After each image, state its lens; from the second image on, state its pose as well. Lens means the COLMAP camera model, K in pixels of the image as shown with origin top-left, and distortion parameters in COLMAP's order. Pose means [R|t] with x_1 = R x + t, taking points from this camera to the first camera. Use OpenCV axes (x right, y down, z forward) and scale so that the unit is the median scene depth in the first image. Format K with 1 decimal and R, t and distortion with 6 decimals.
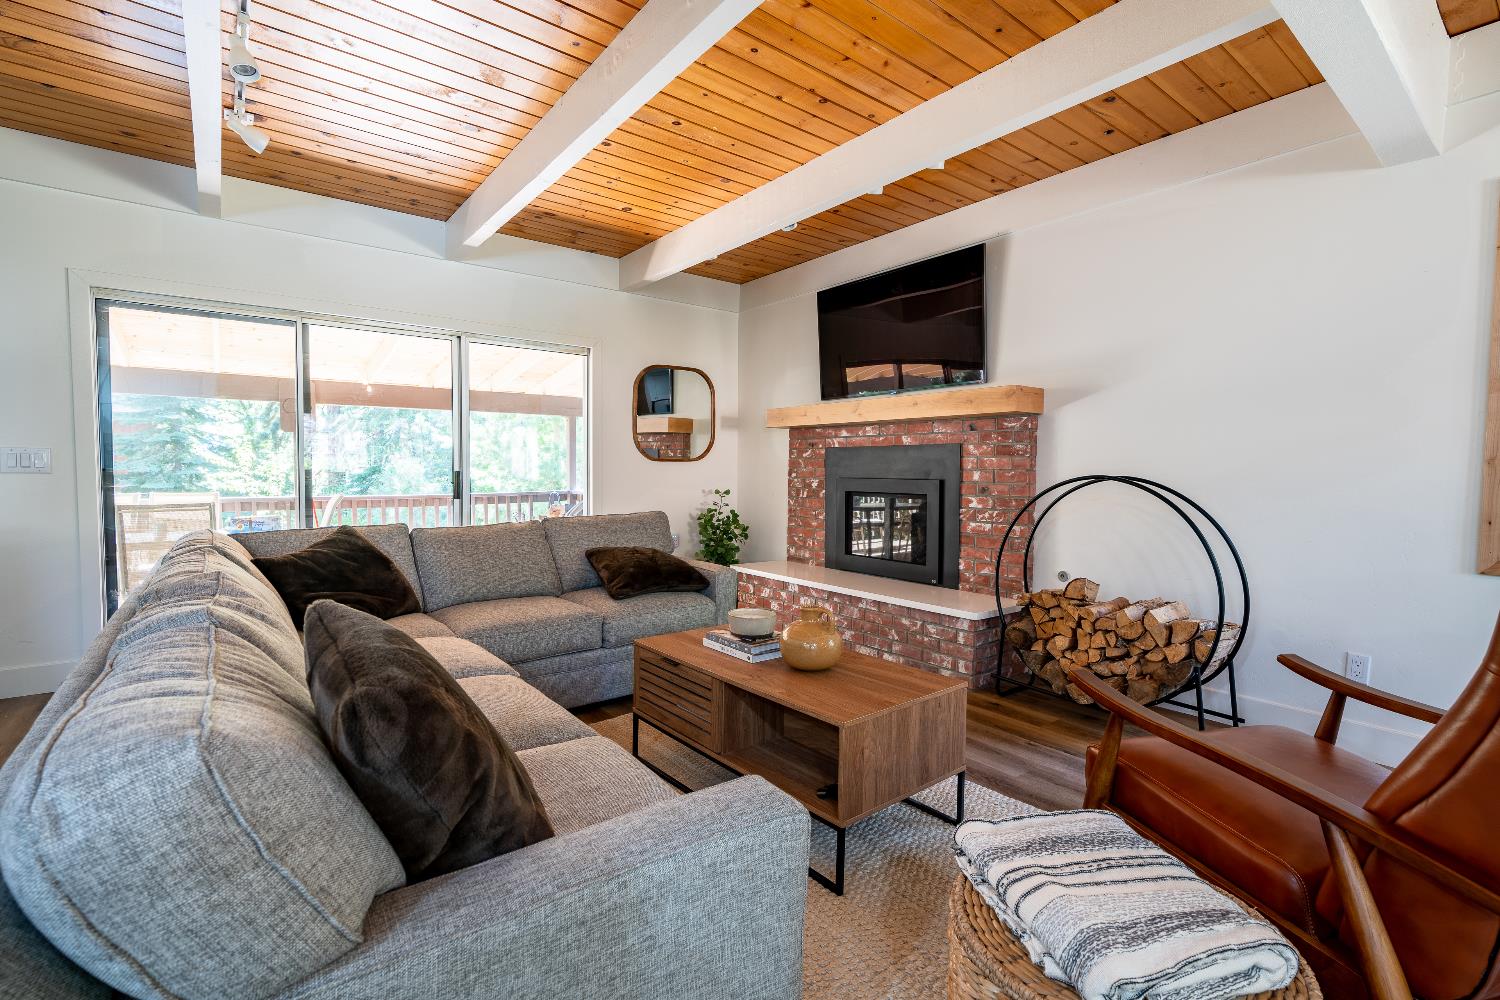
lens RADIAL K [[676.9, 0, 745.8], [0, 676.9, 496.1], [0, 0, 1]] dist [-0.000555, 0.000716]
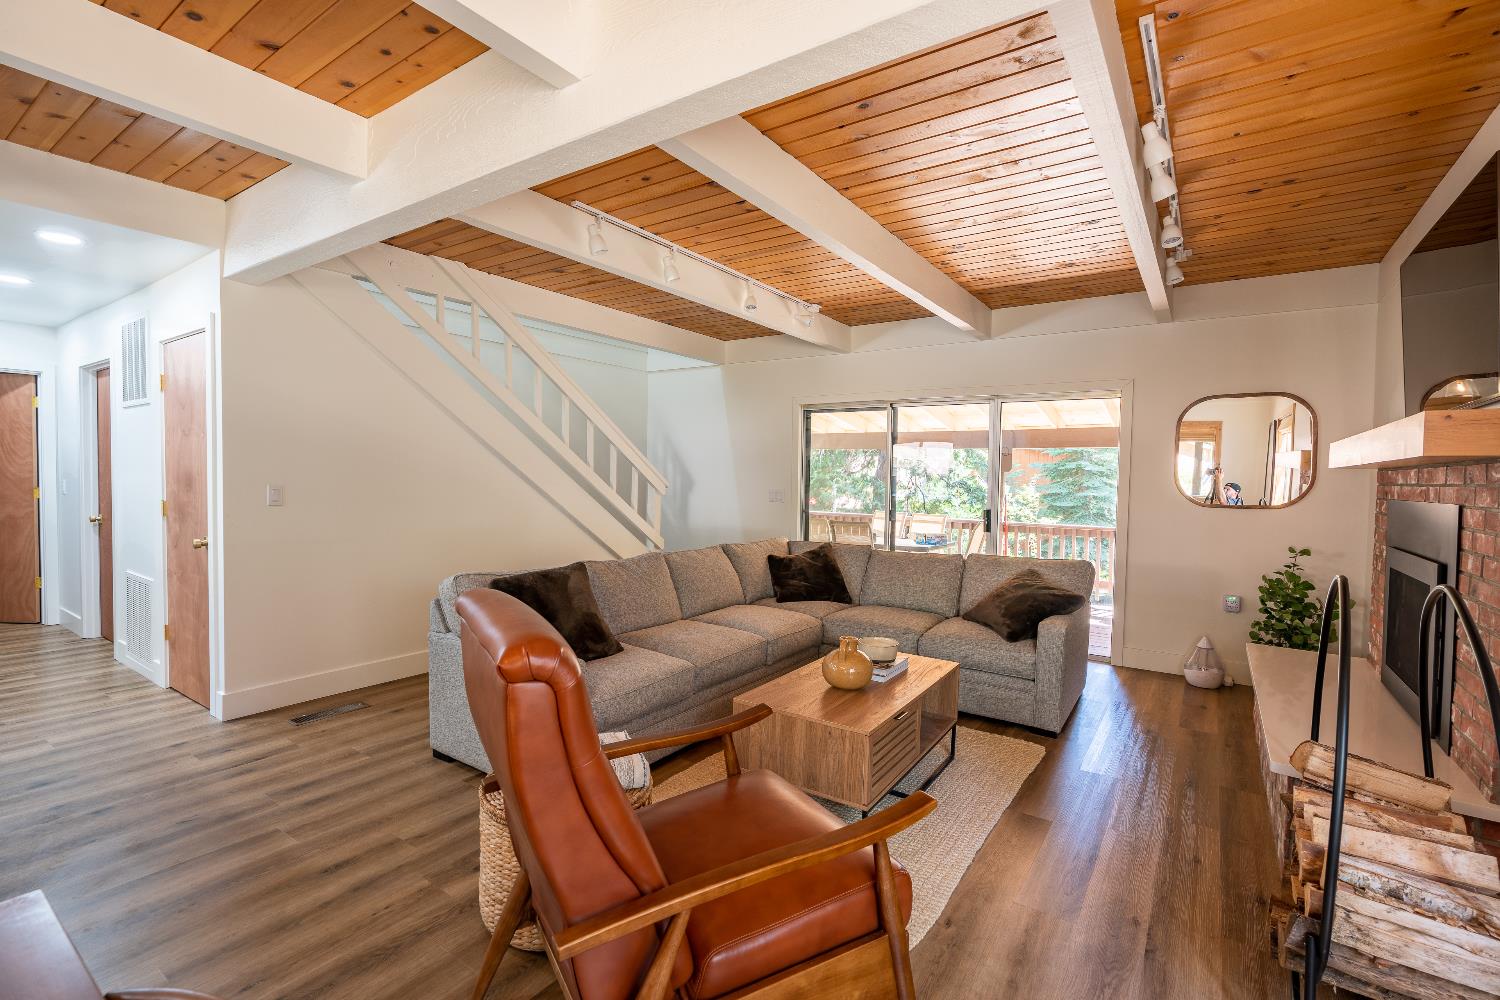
lens RADIAL K [[676.9, 0, 745.8], [0, 676.9, 496.1], [0, 0, 1]] dist [-0.000555, 0.000716]
pose [[0.297437, 0.031173, -0.954232, 0.787004], [-0.057030, 0.998262, 0.014835, -0.068212], [0.953037, 0.050007, 0.298698, 0.278542]]
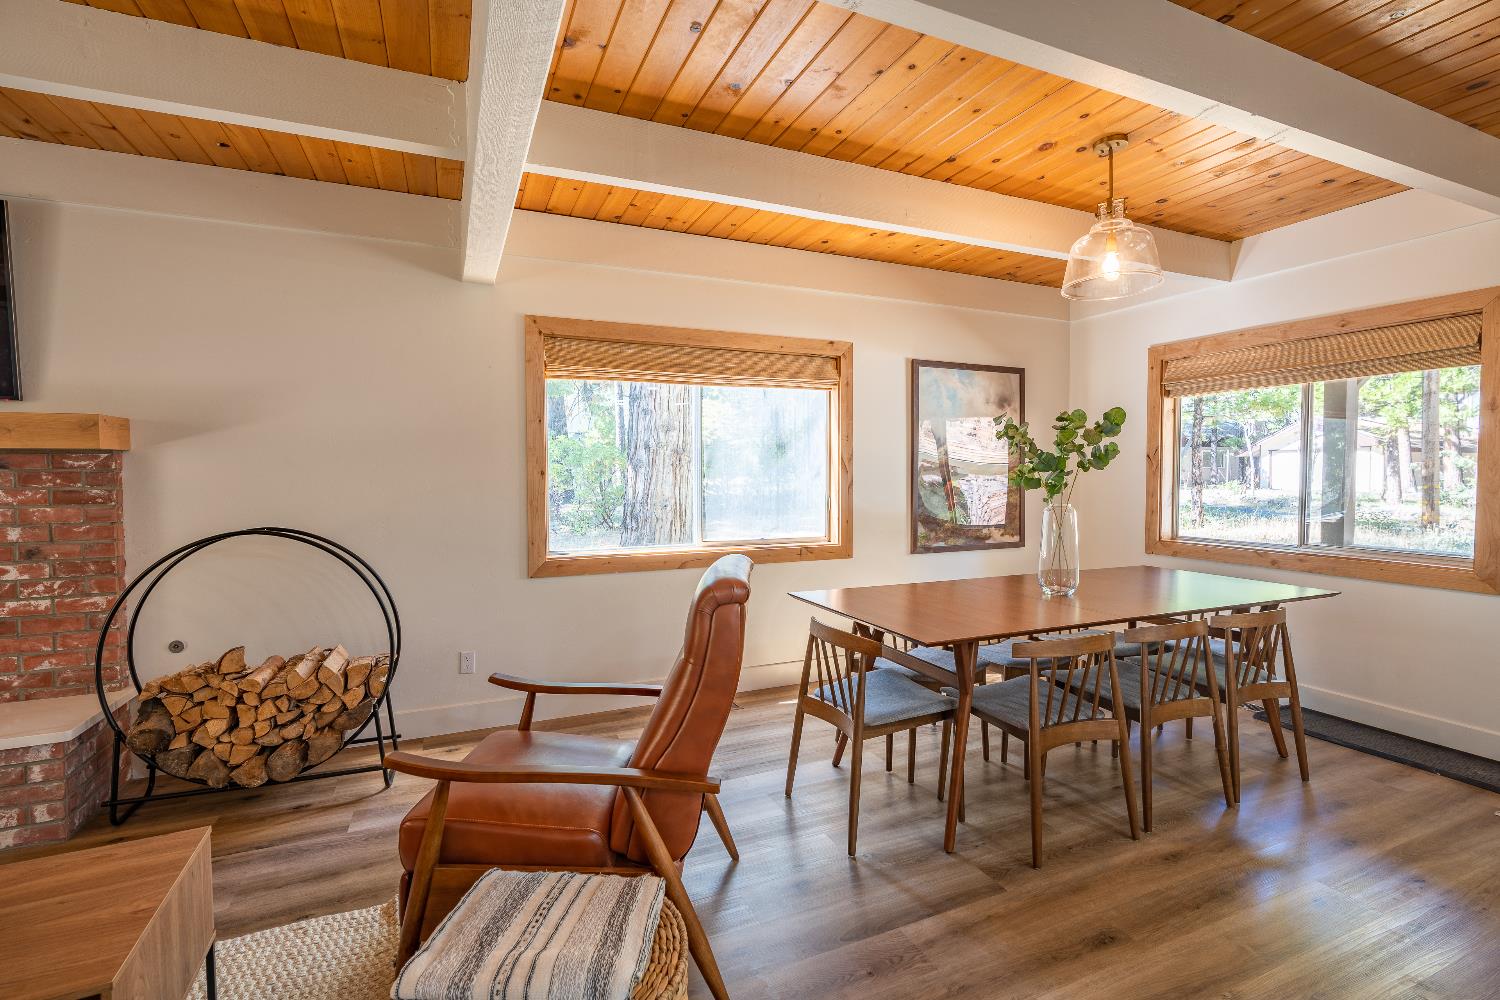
lens RADIAL K [[676.9, 0, 745.8], [0, 676.9, 496.1], [0, 0, 1]] dist [-0.000555, 0.000716]
pose [[0.248690, -0.045873, 0.967496, -0.161447], [0.045495, 0.998329, 0.035641, -0.067210], [-0.967514, 0.035153, 0.250361, 0.110686]]
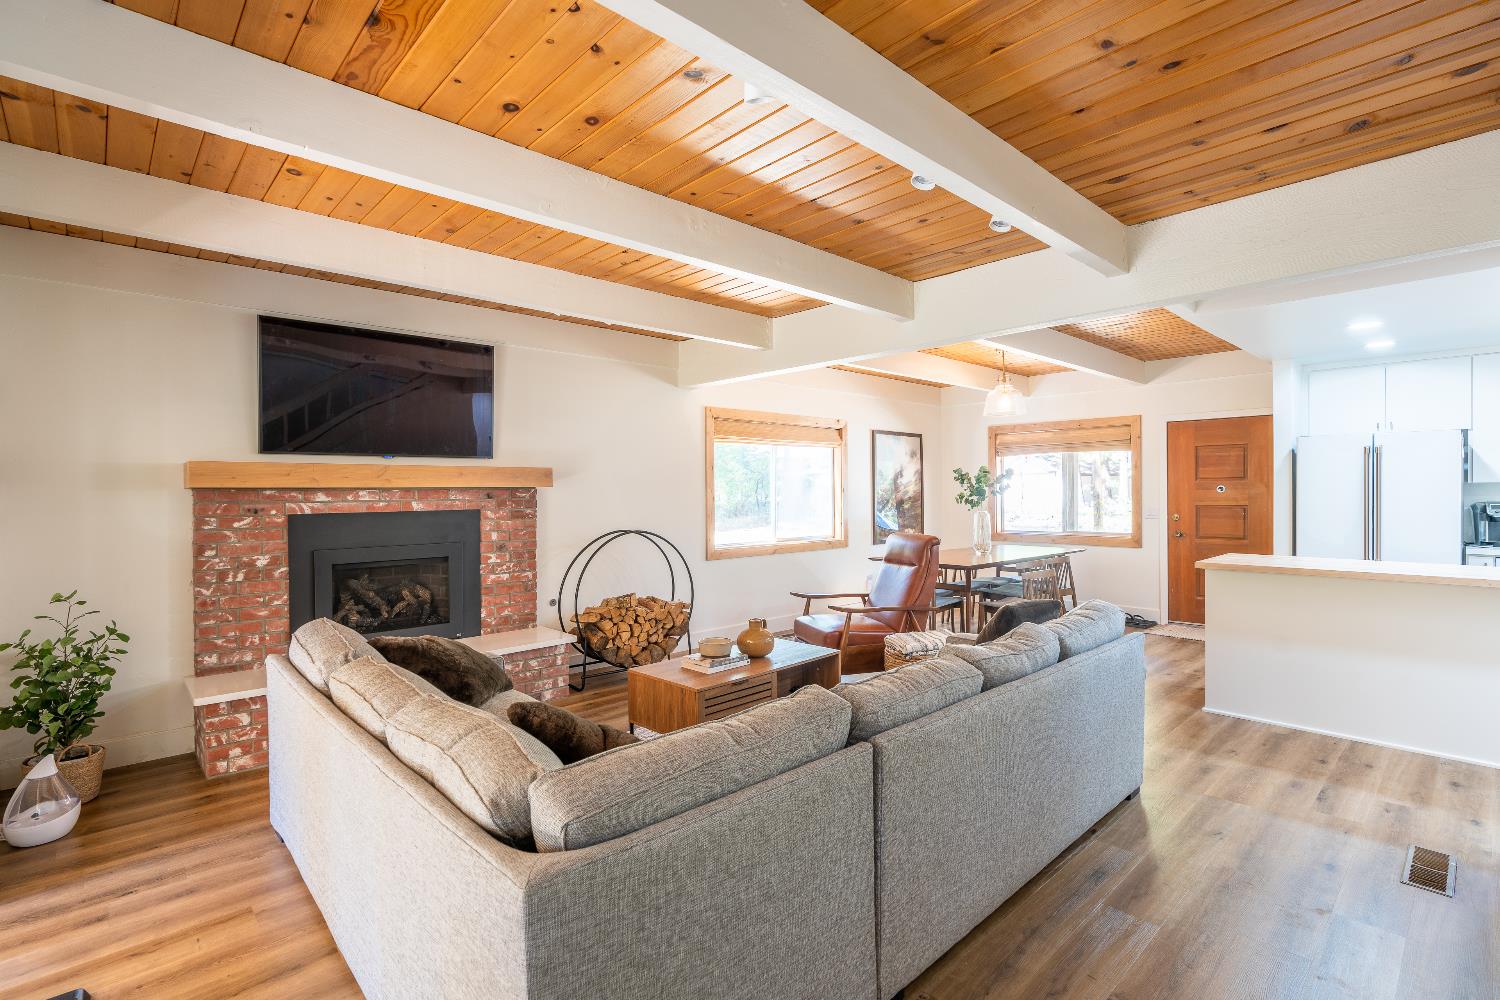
lens RADIAL K [[700.2, 0, 749.8], [0, 700.2, 490.8], [0, 0, 1]] dist [-0.002737, 0.000065]
pose [[-0.089472, -0.005808, 0.995972, -1.065227], [0.050205, 0.998685, 0.010334, -0.113521], [-0.994723, 0.050927, -0.089062, 0.739320]]
